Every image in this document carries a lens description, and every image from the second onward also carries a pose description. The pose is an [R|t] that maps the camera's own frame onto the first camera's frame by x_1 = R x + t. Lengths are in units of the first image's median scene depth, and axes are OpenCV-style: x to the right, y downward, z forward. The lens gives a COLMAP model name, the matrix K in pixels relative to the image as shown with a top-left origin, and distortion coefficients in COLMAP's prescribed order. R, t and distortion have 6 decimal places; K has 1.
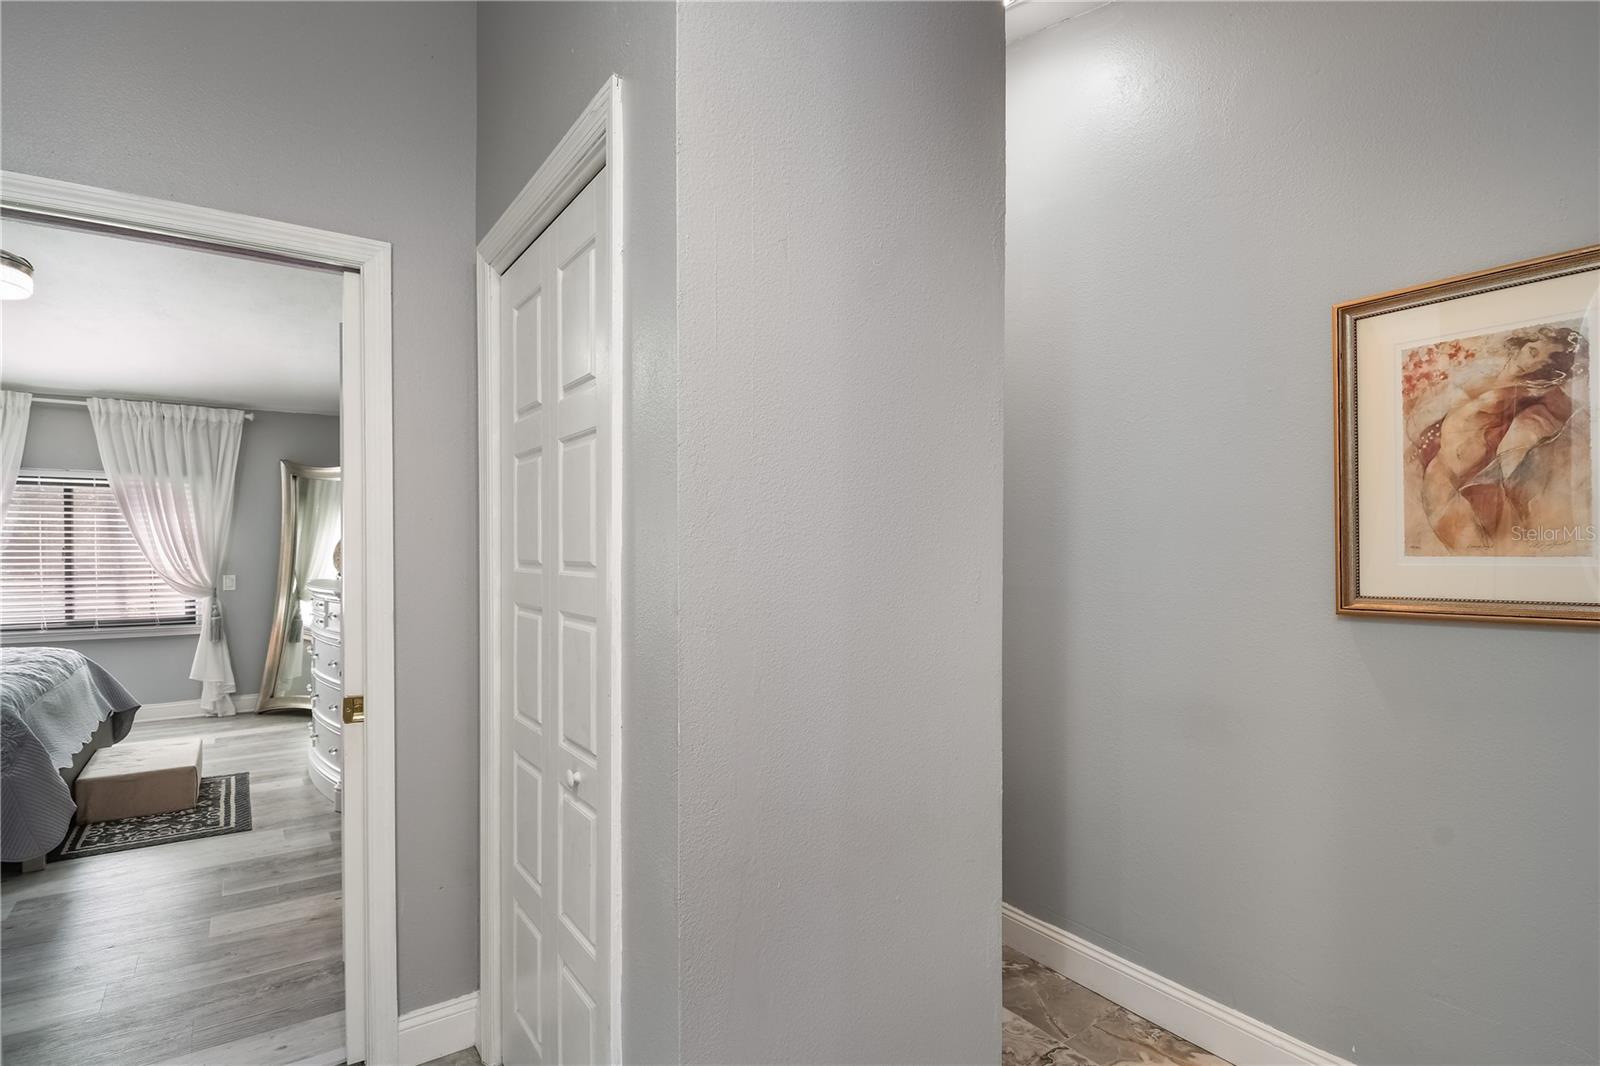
lens RADIAL K [[723.4, 0, 801.1], [0, 723.4, 552.0], [0, 0, 1]] dist [0.000205, -0.016022]
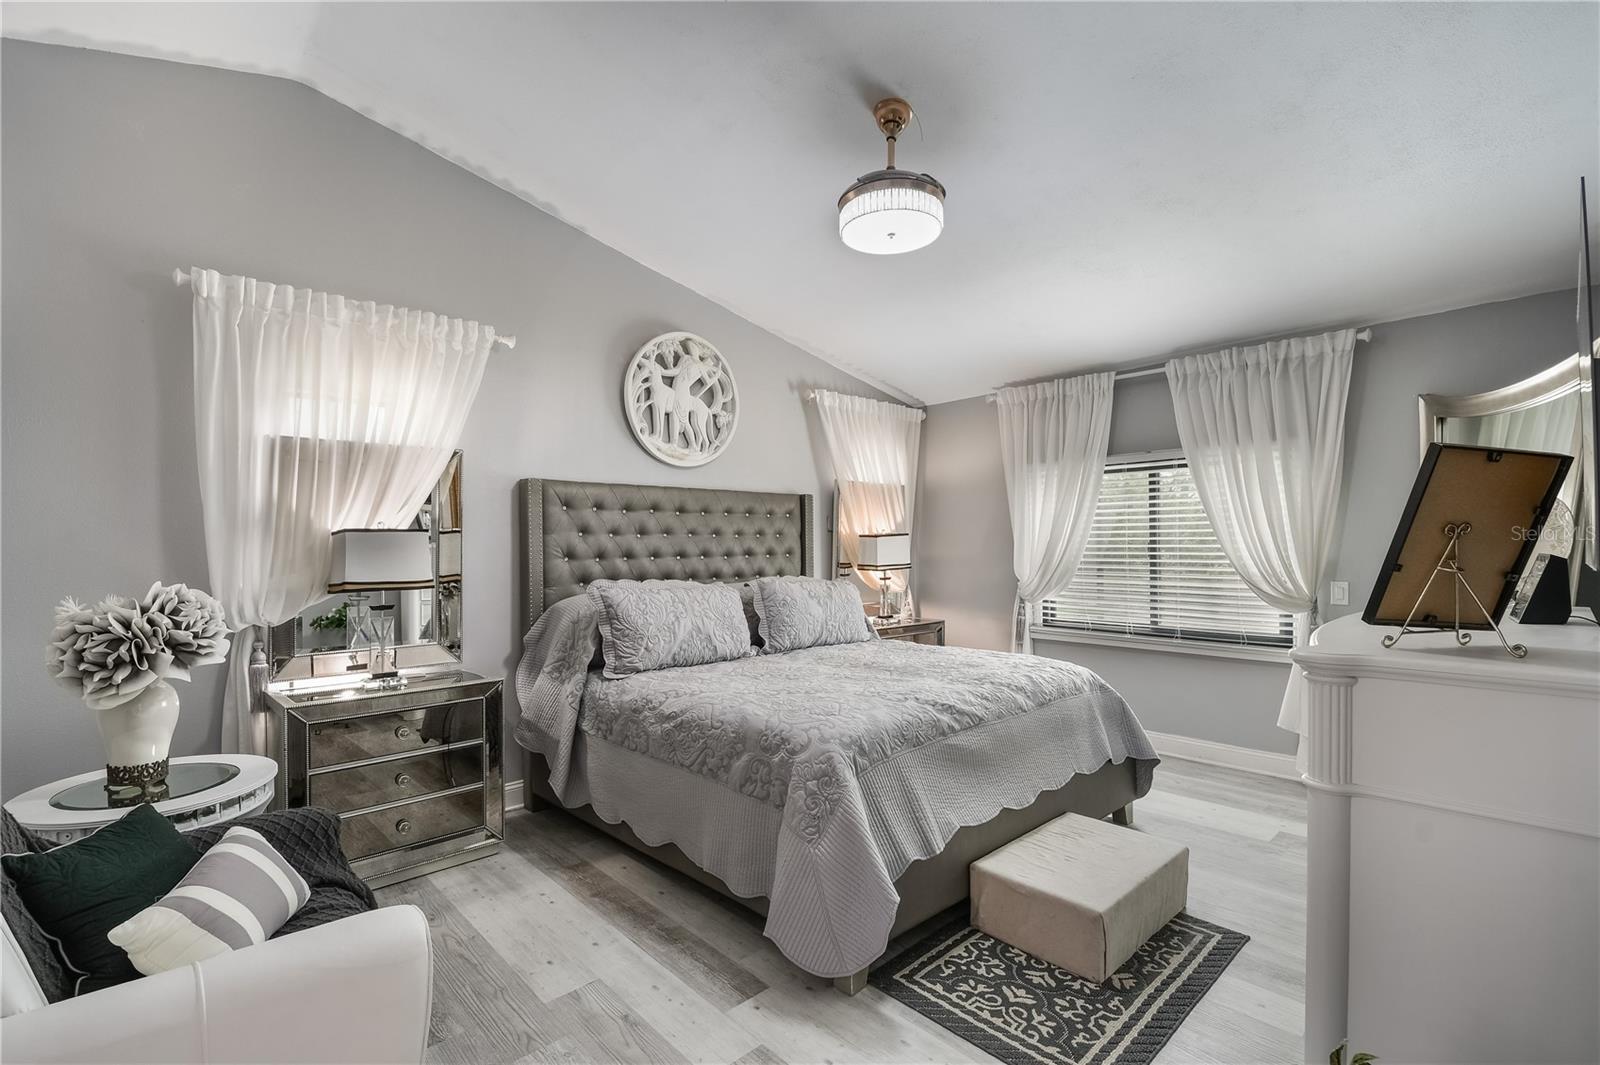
lens RADIAL K [[723.4, 0, 801.1], [0, 723.4, 551.5], [0, 0, 1]] dist [0.000205, -0.016022]
pose [[0.094584, 0.010212, -0.995465, -0.197686], [0.001624, 0.999944, 0.010413, -0.004567], [0.995516, -0.002601, 0.094562, 0.489763]]
